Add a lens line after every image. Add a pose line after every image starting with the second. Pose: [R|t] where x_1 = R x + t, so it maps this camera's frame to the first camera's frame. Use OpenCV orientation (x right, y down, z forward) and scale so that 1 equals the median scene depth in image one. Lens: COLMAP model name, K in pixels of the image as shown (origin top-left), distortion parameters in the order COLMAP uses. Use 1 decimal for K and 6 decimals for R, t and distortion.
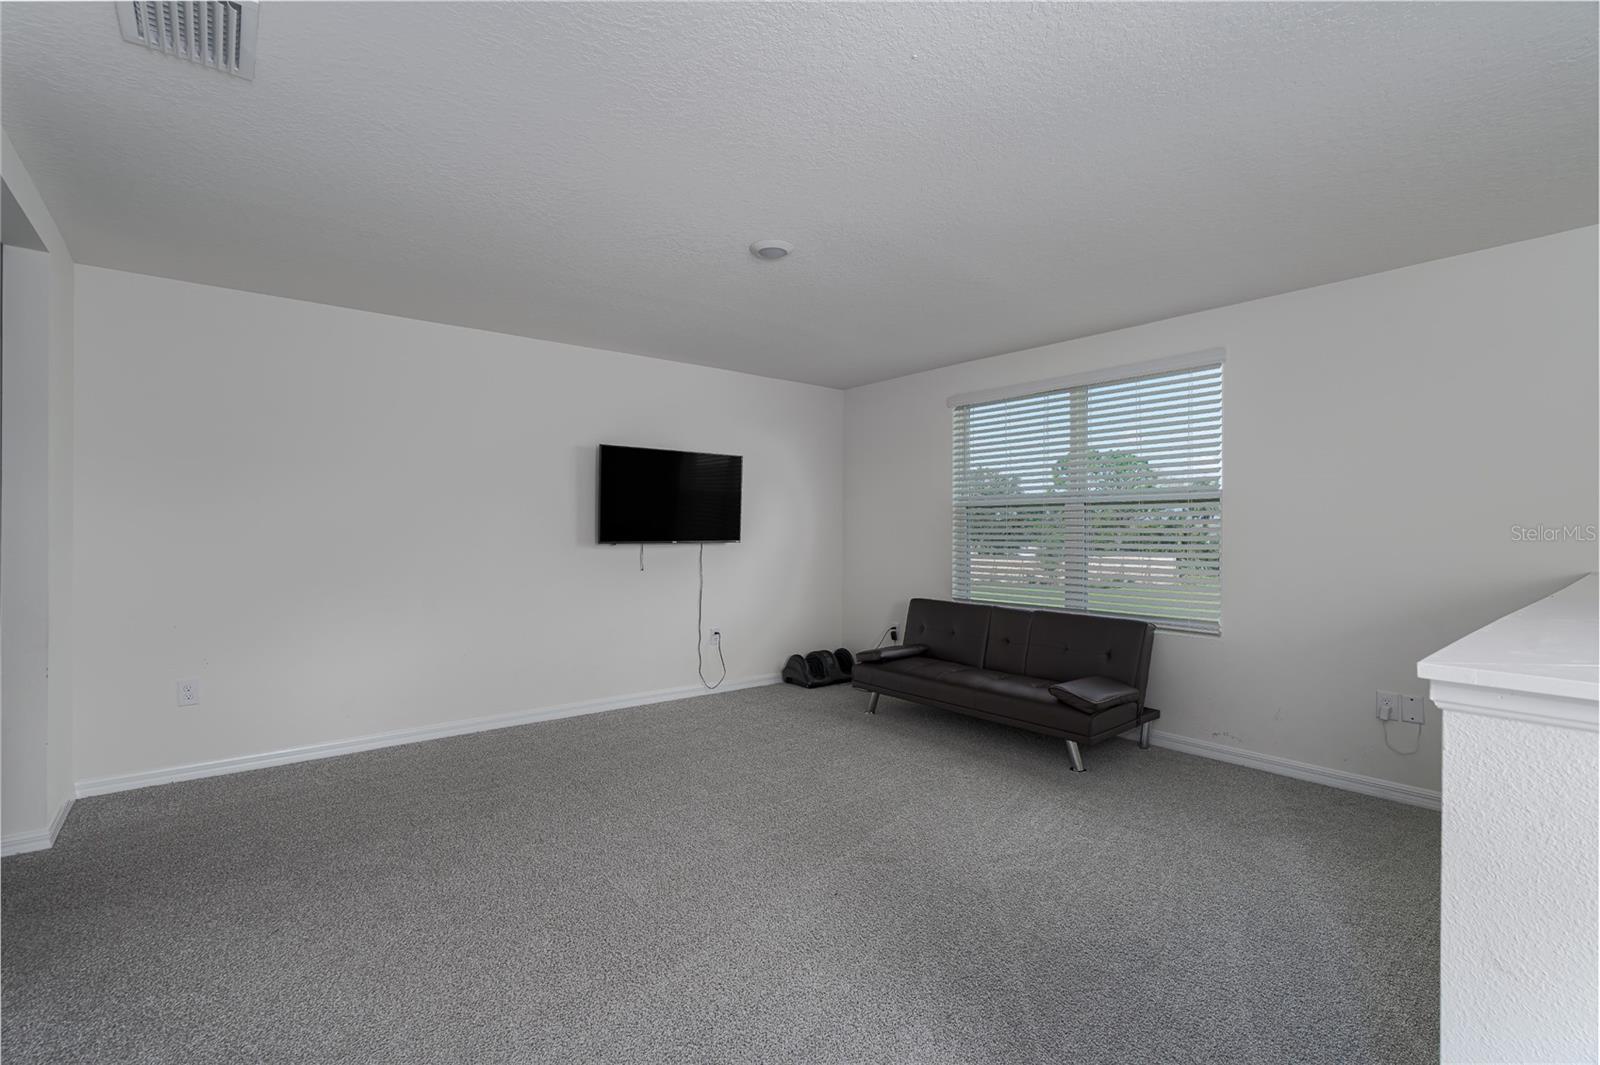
lens RADIAL K [[714.4, 0, 798.6], [0, 714.4, 527.6], [0, 0, 1]] dist [-0.007859, 0.003040]
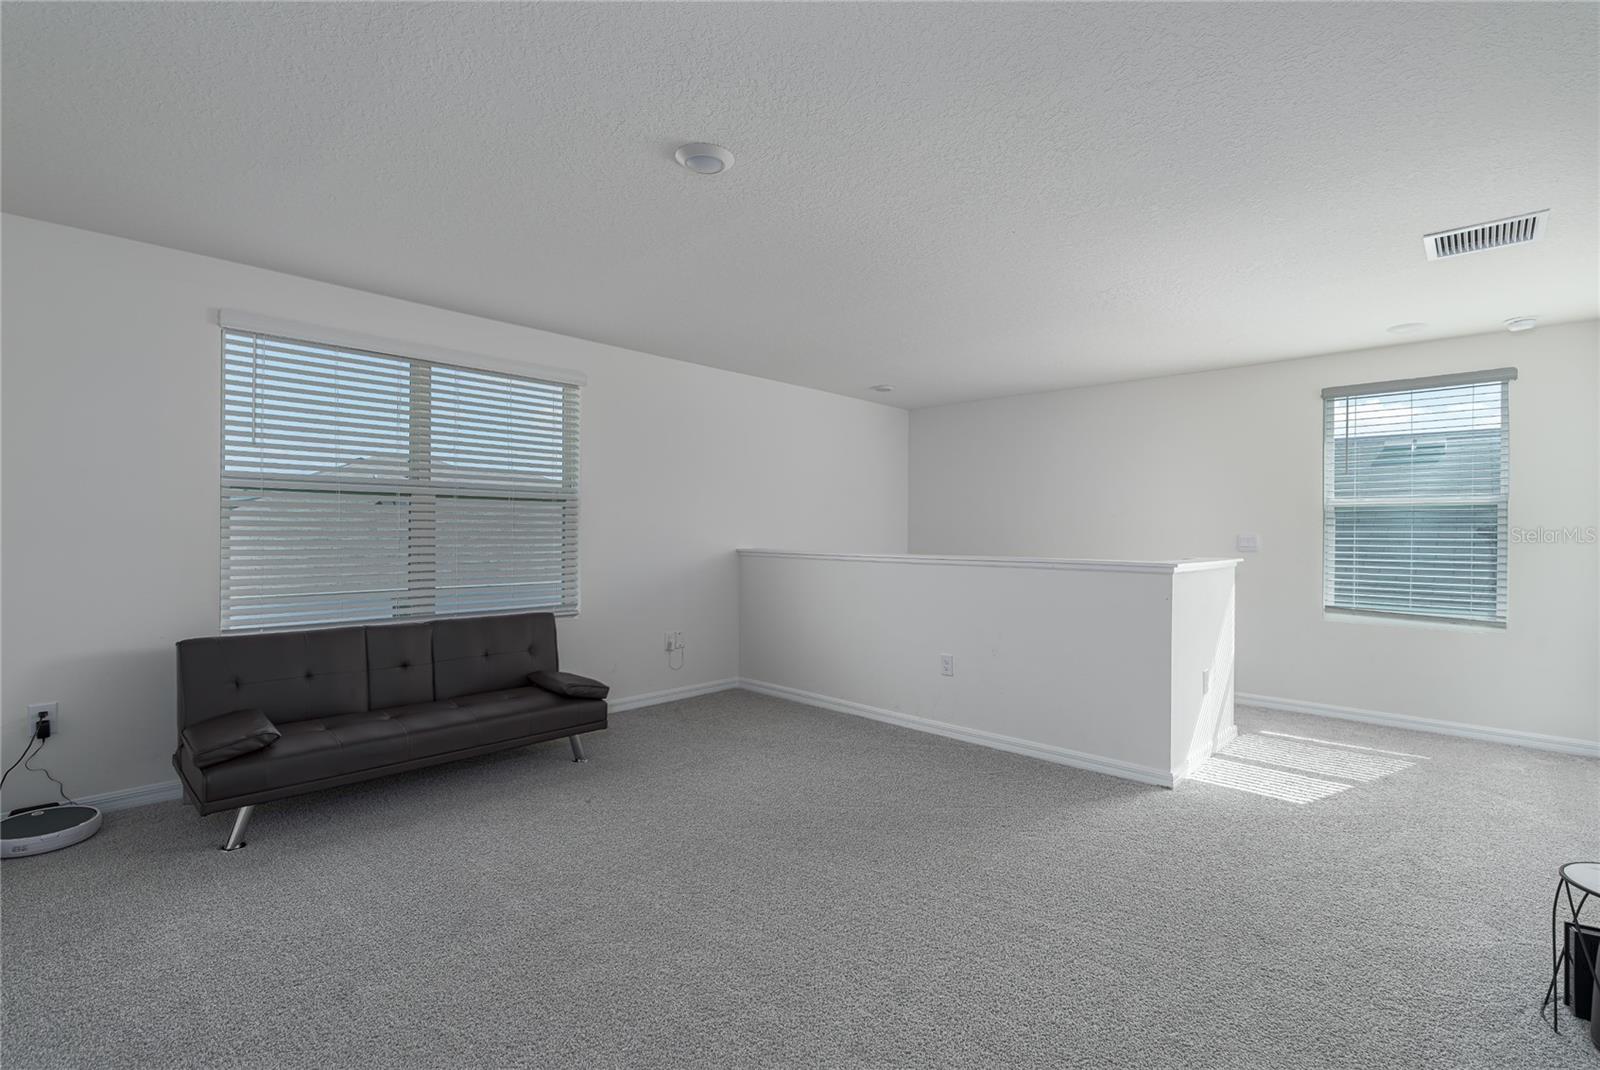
lens RADIAL K [[714.4, 0, 797.8], [0, 714.4, 540.1], [0, 0, 1]] dist [-0.007859, 0.003040]
pose [[-0.101378, -0.016222, 0.994716, -0.521858], [-0.010395, 0.999830, 0.015245, 0.002977], [-0.994794, -0.008795, -0.101529, 0.634244]]
